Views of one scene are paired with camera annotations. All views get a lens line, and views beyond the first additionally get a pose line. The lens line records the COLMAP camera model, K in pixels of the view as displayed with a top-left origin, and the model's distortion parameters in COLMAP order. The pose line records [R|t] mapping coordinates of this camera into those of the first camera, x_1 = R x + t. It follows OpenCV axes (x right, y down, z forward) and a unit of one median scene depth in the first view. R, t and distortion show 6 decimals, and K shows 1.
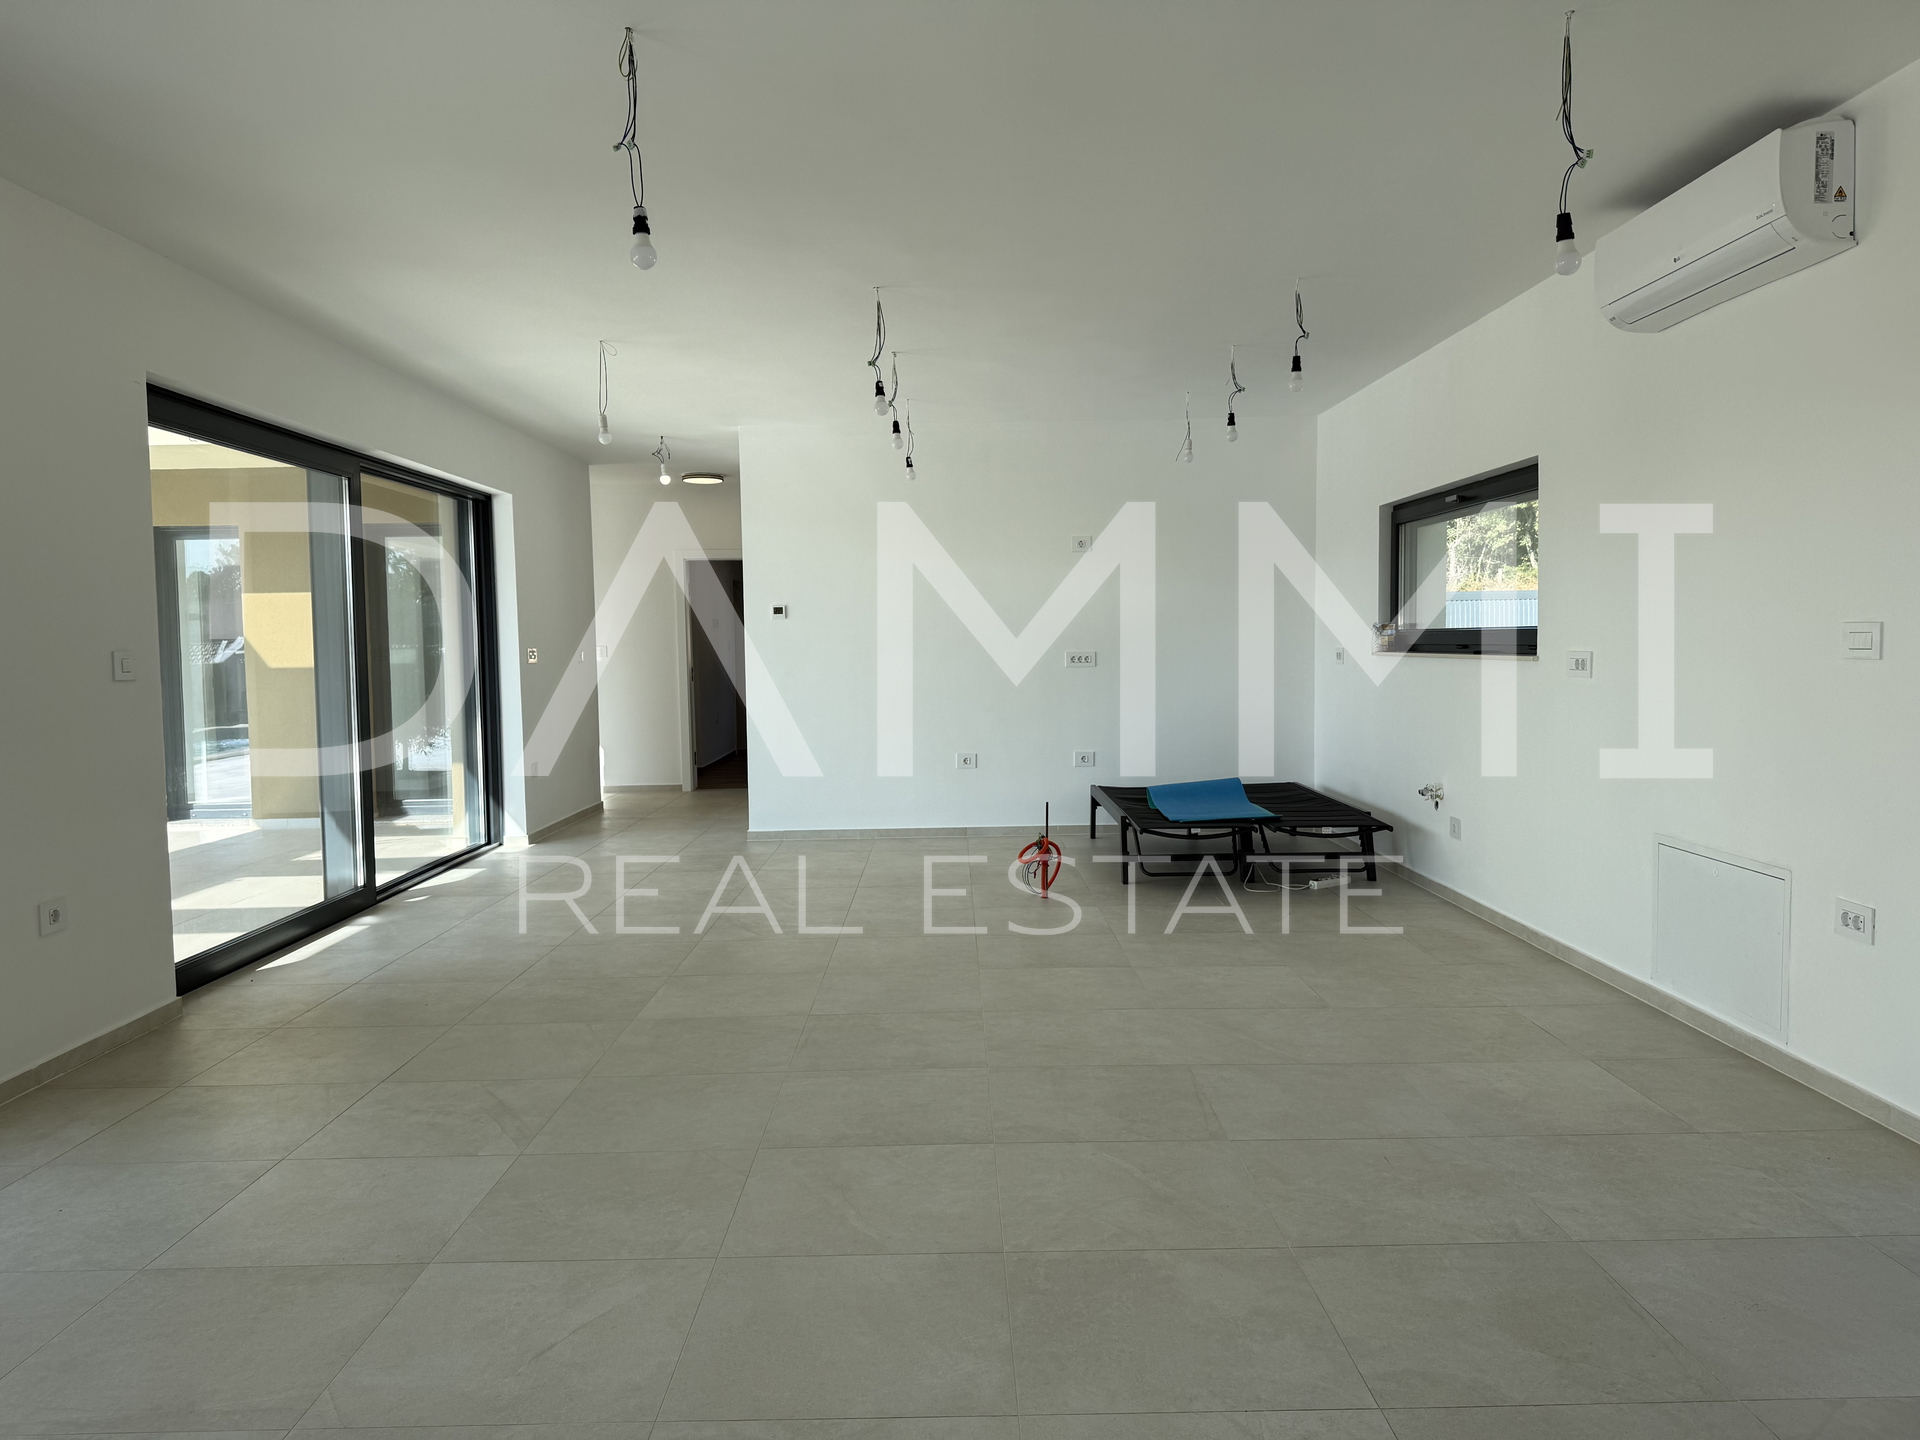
lens RADIAL K [[1338.4, 0, 957.8], [0, 1338.4, 719.7], [0, 0, 1]] dist [-0.000594, -0.012749]
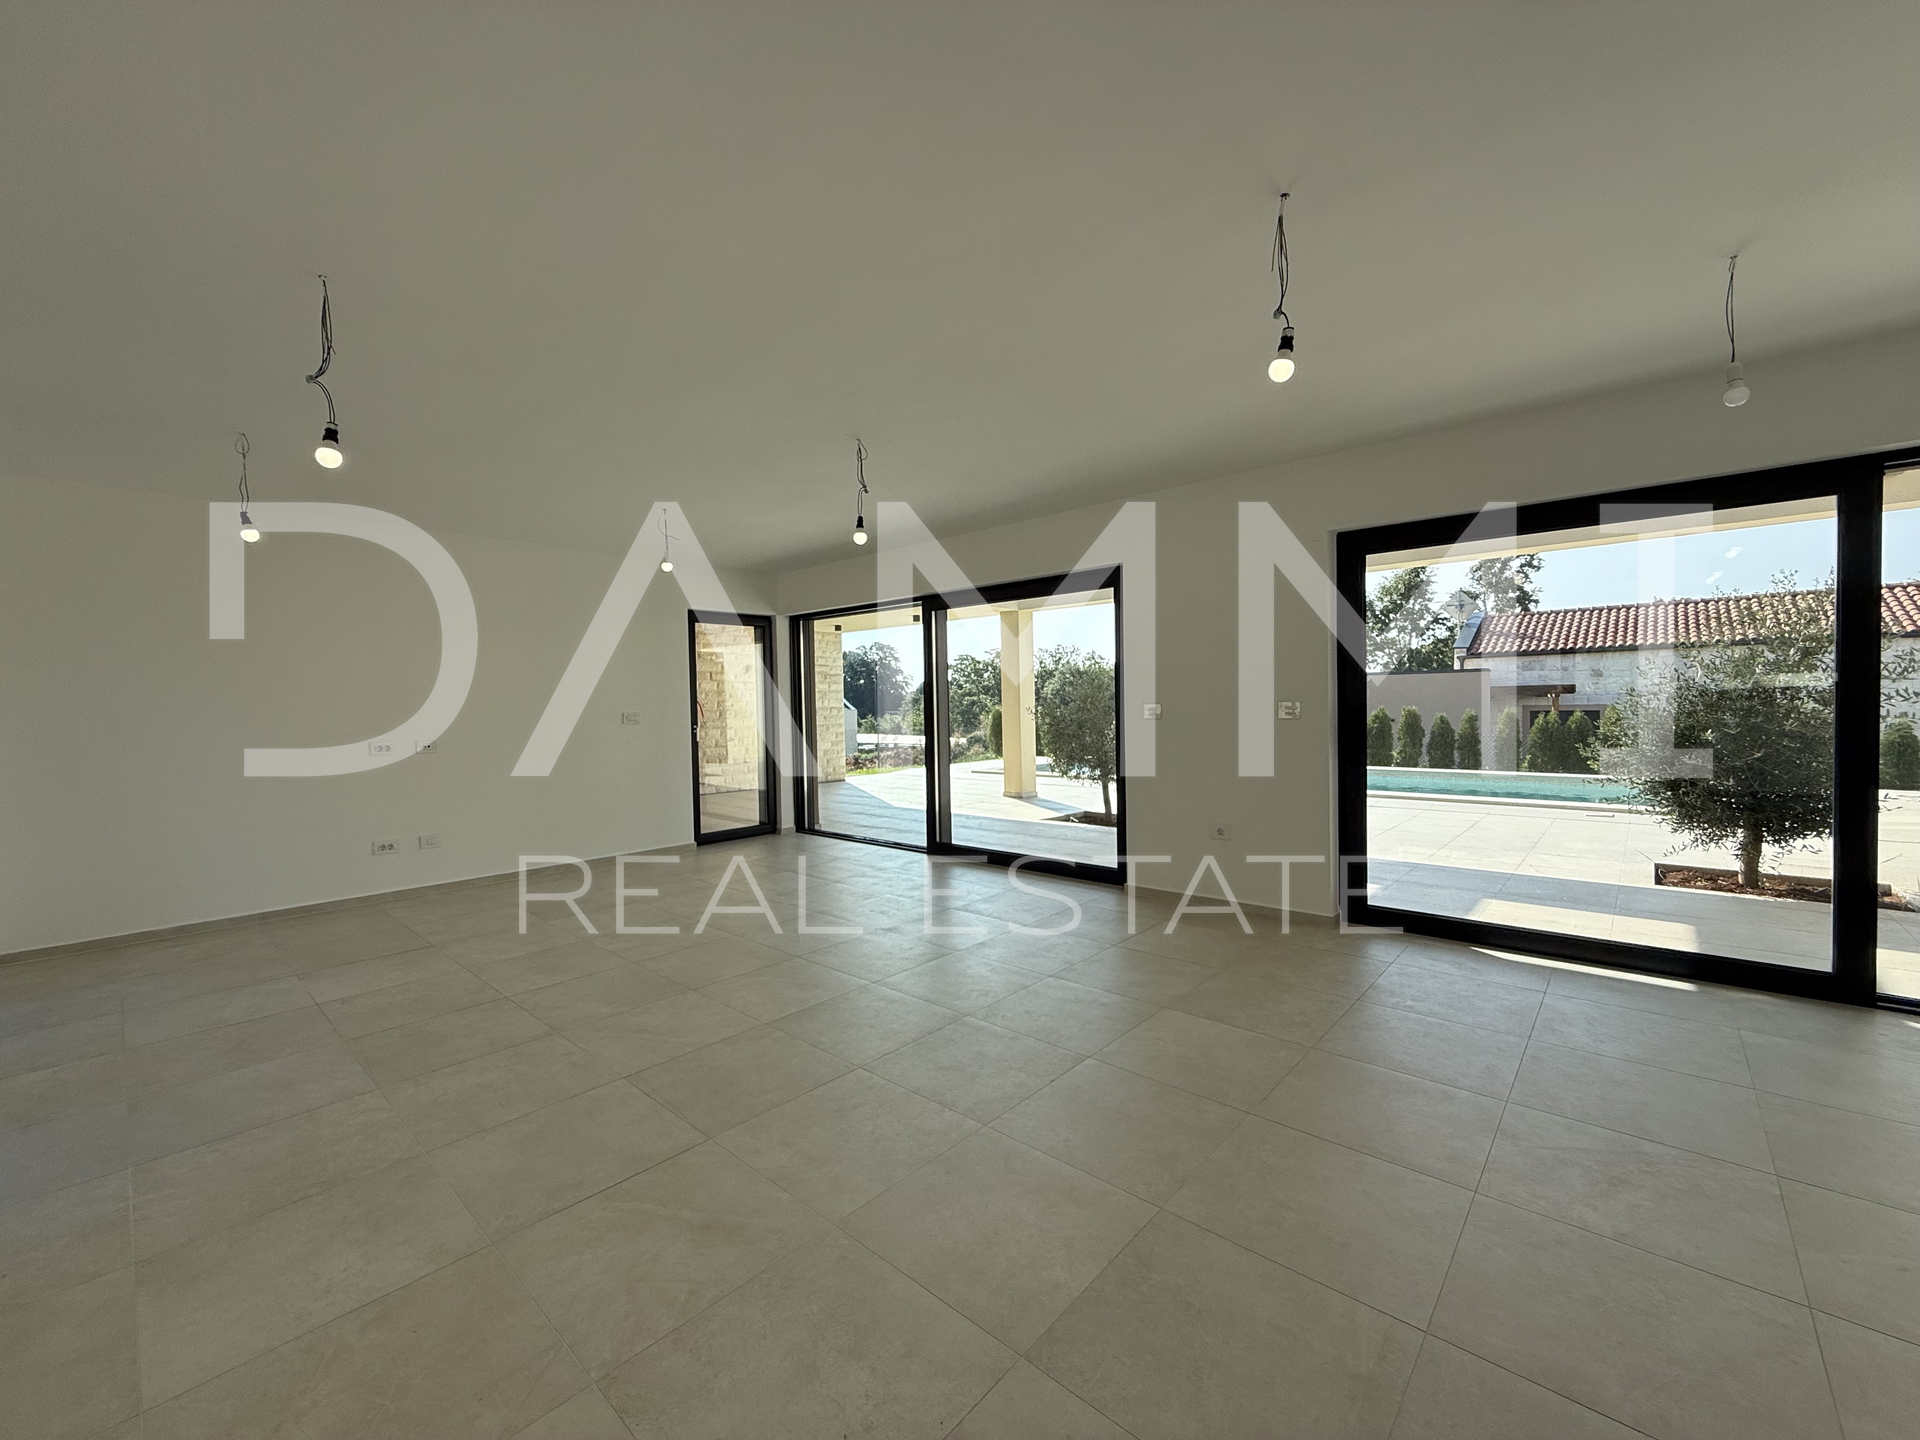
lens RADIAL K [[770.0, 0, 958.8], [0, 770.0, 733.1], [0, 0, 1]] dist [-0.002966, -0.000406]
pose [[-0.674209, 0.060569, -0.736053, 0.360307], [-0.012978, 0.995506, 0.093807, -0.085915], [0.738426, 0.072798, -0.670393, 1.188403]]
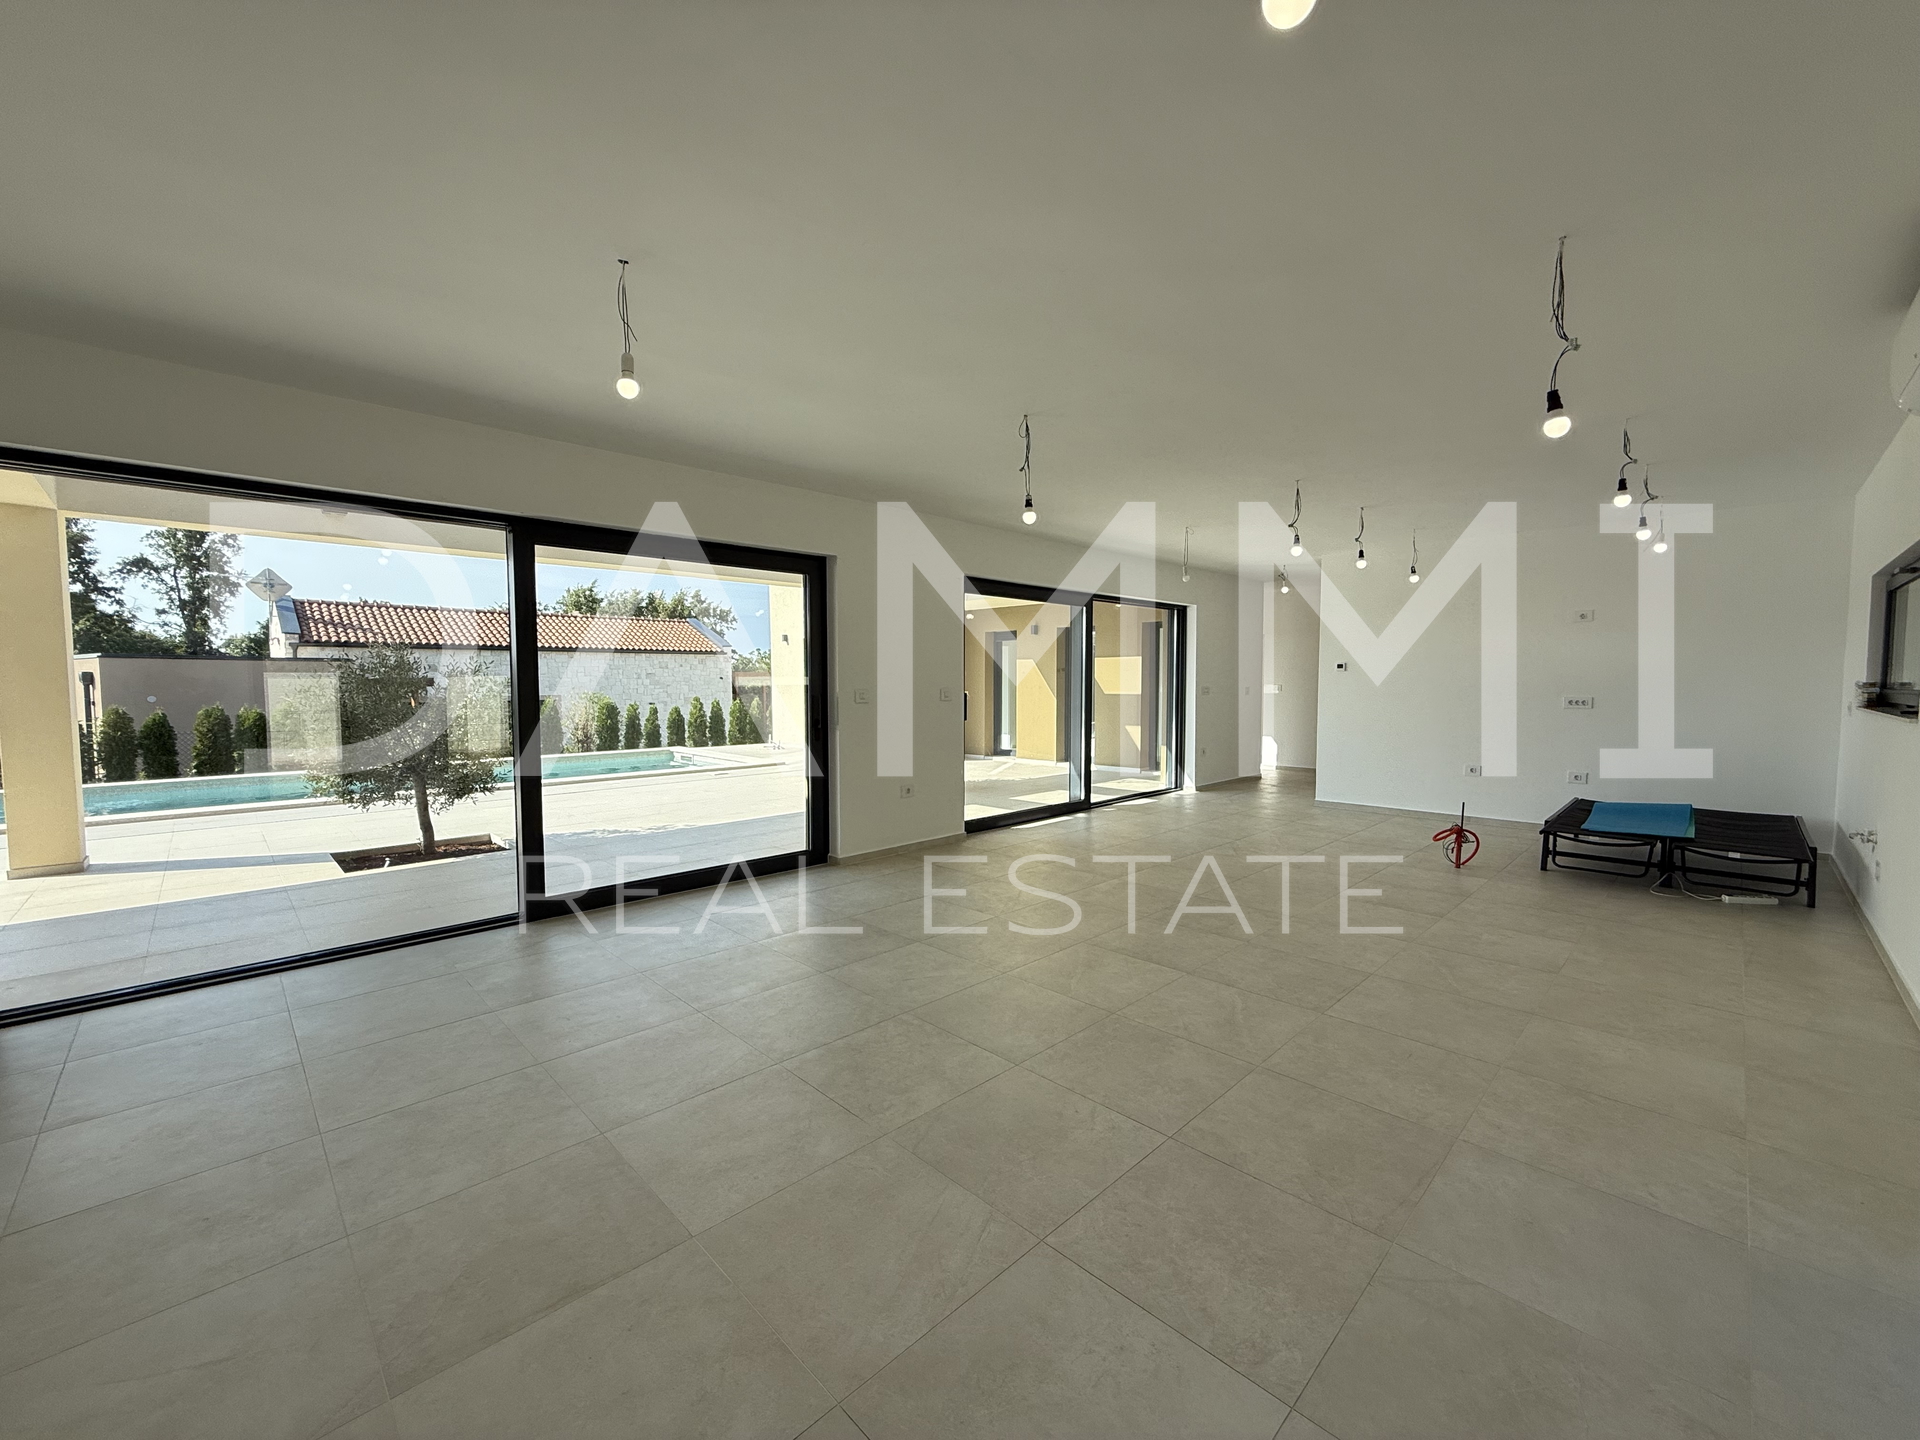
lens RADIAL K [[770.0, 0, 962.9], [0, 770.0, 706.0], [0, 0, 1]] dist [-0.002966, -0.000406]
pose [[0.699693, 0.039280, -0.713363, 0.361186], [-0.053060, 0.998587, 0.002943, -0.020060], [0.712471, 0.035792, 0.700788, 0.028246]]
